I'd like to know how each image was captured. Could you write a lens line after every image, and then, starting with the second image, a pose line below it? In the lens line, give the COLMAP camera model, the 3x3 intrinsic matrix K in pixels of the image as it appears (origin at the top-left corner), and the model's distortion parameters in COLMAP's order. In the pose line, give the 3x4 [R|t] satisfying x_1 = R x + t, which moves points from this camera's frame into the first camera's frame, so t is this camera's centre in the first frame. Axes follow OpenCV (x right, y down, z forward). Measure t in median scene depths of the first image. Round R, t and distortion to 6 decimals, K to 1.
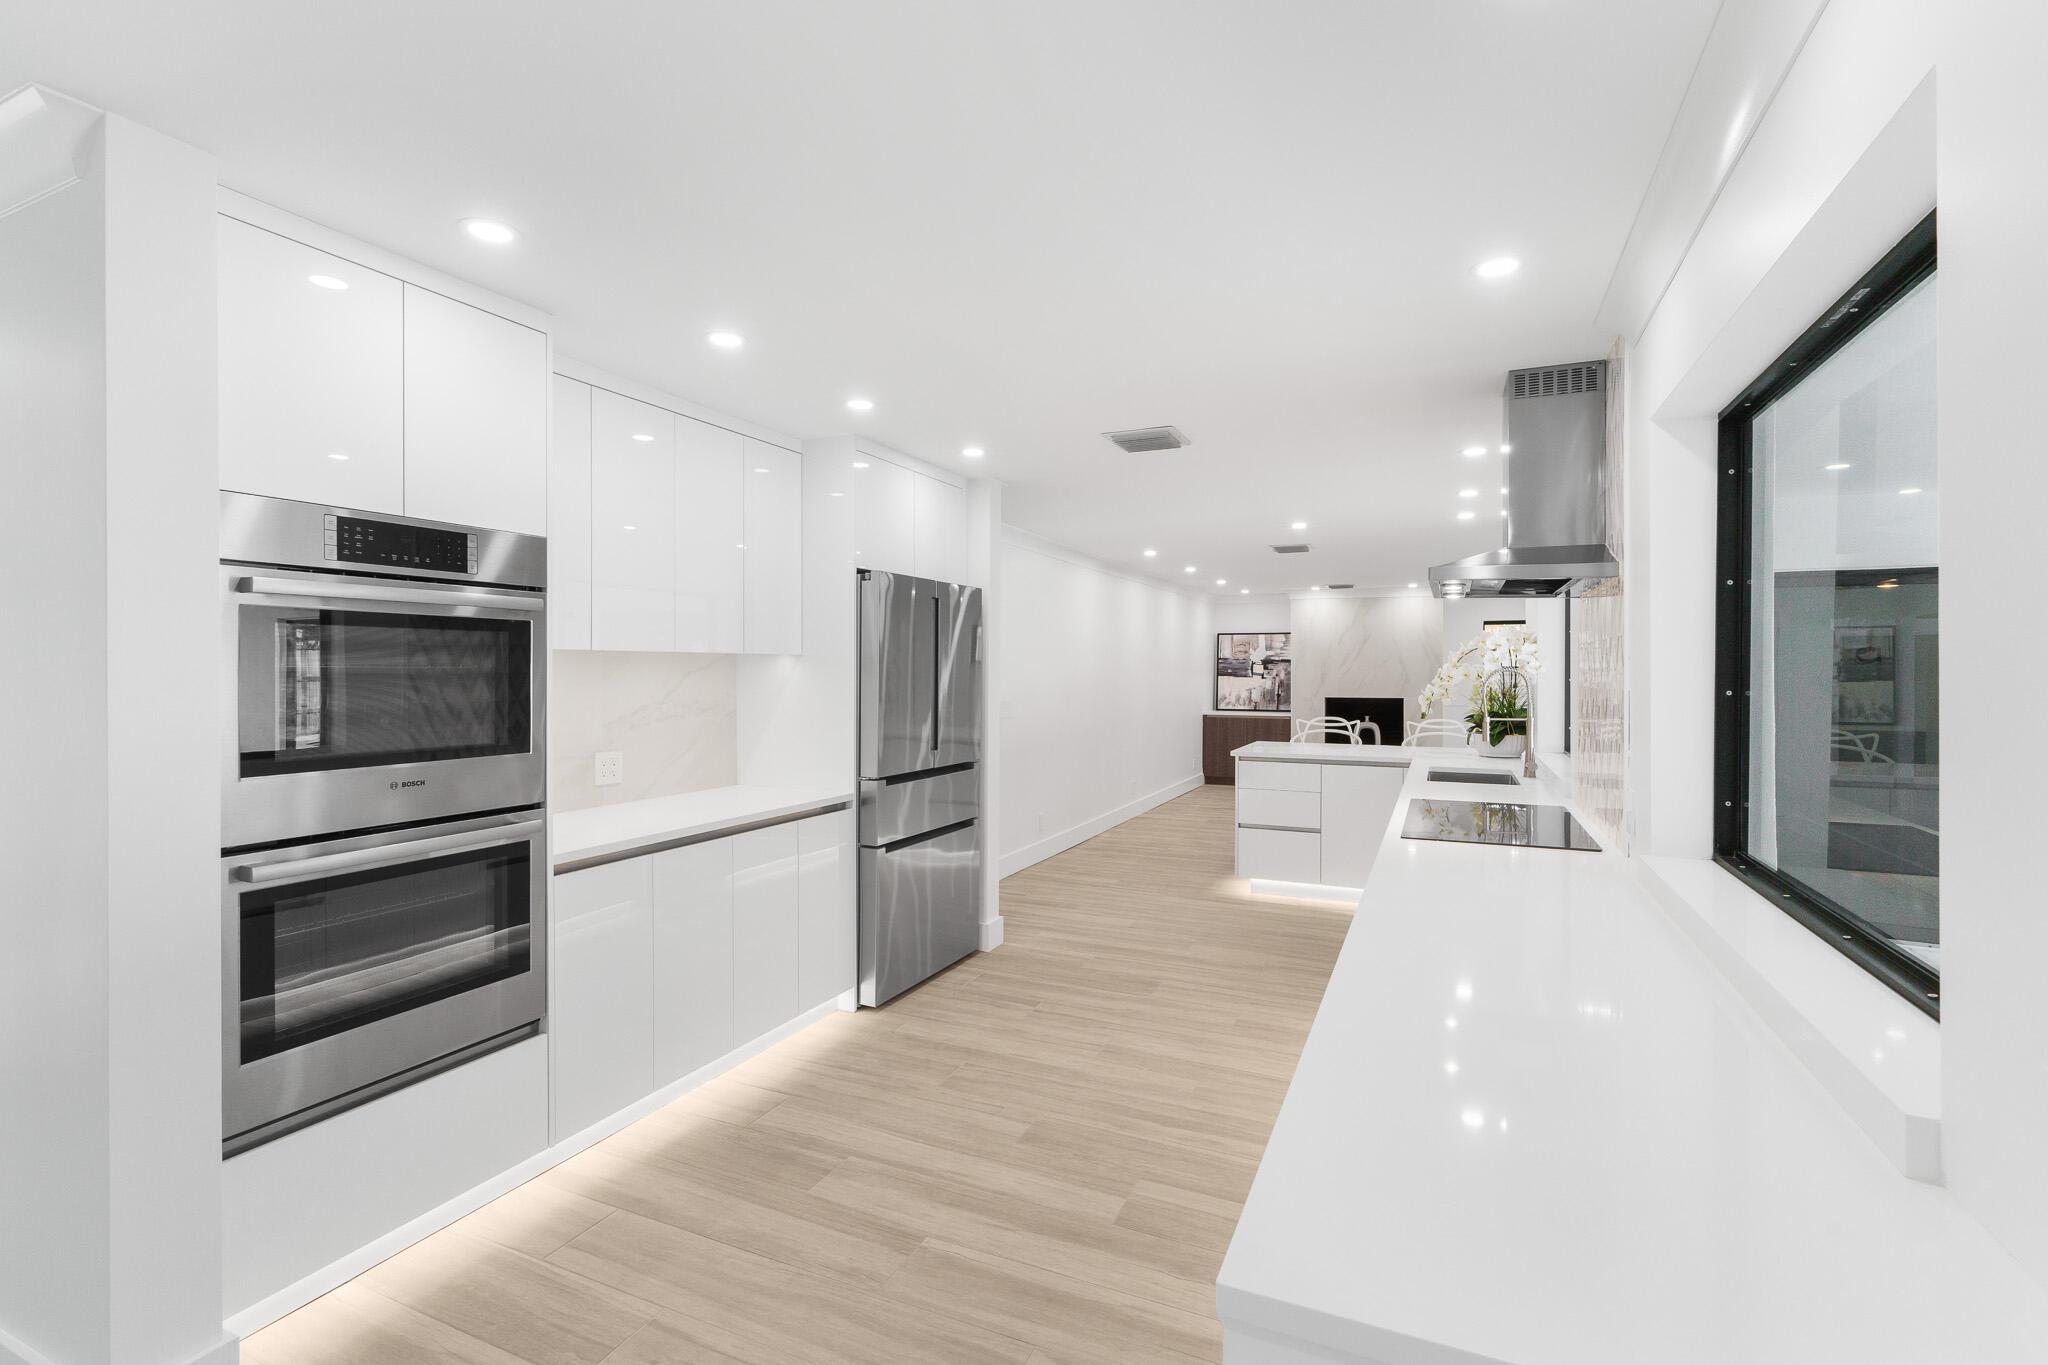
lens RADIAL K [[926.3, 0, 1029.0], [0, 926.3, 669.4], [0, 0, 1]] dist [-0.006965, 0.001685]
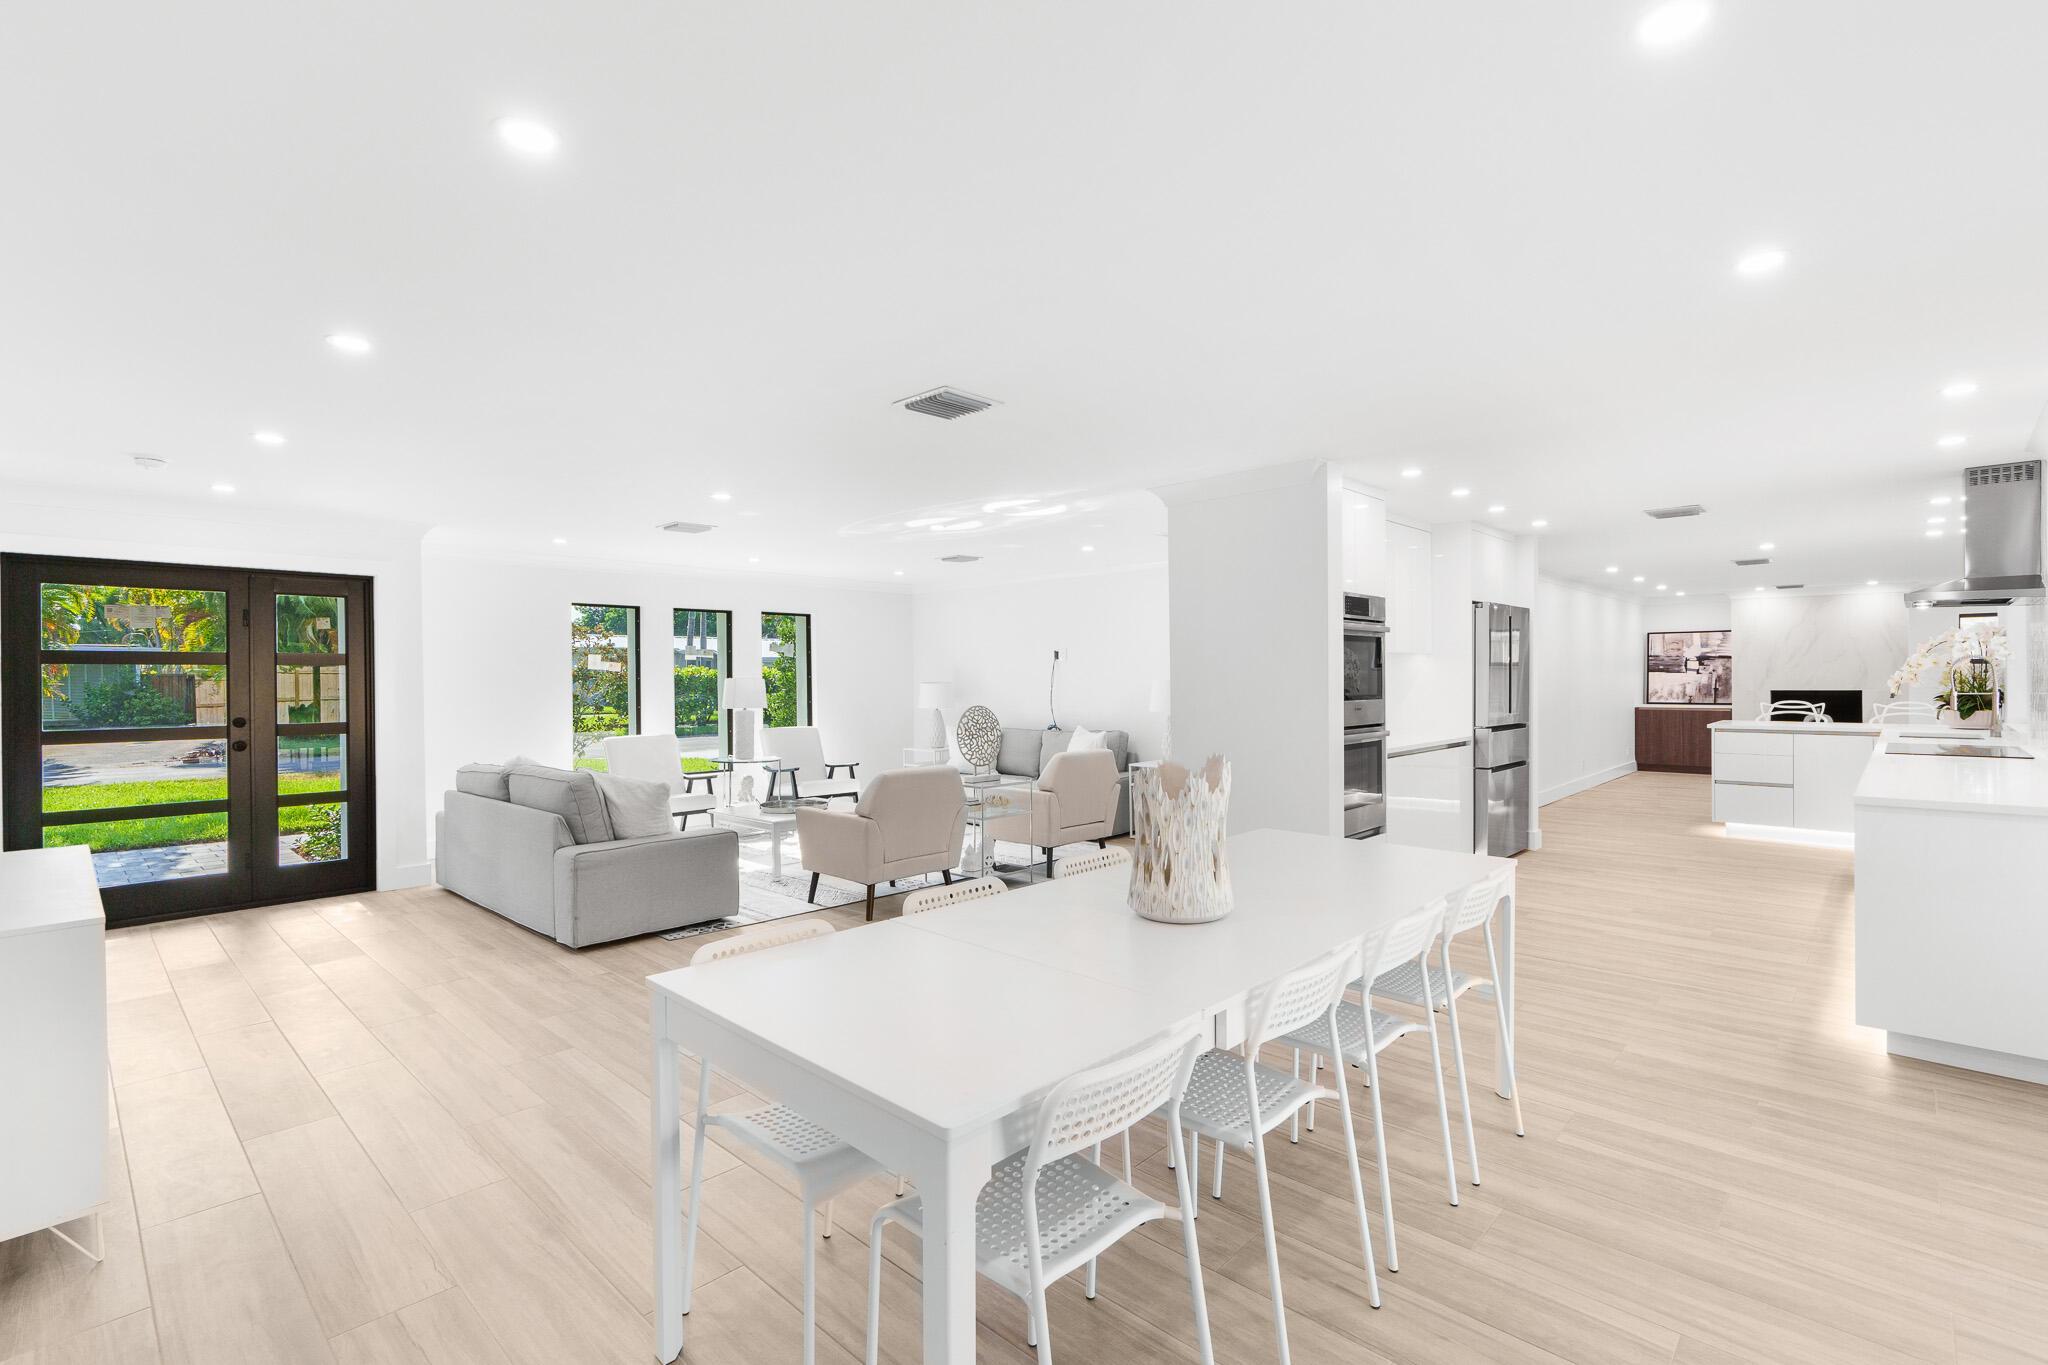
lens RADIAL K [[932.1, 0, 1027.6], [0, 932.1, 681.3], [0, 0, 1]] dist [-0.008501, 0.000933]
pose [[0.943916, -0.007547, -0.330099, -0.272705], [0.009371, 0.999948, 0.003935, 0.015176], [0.330052, -0.006808, 0.943938, -0.585757]]
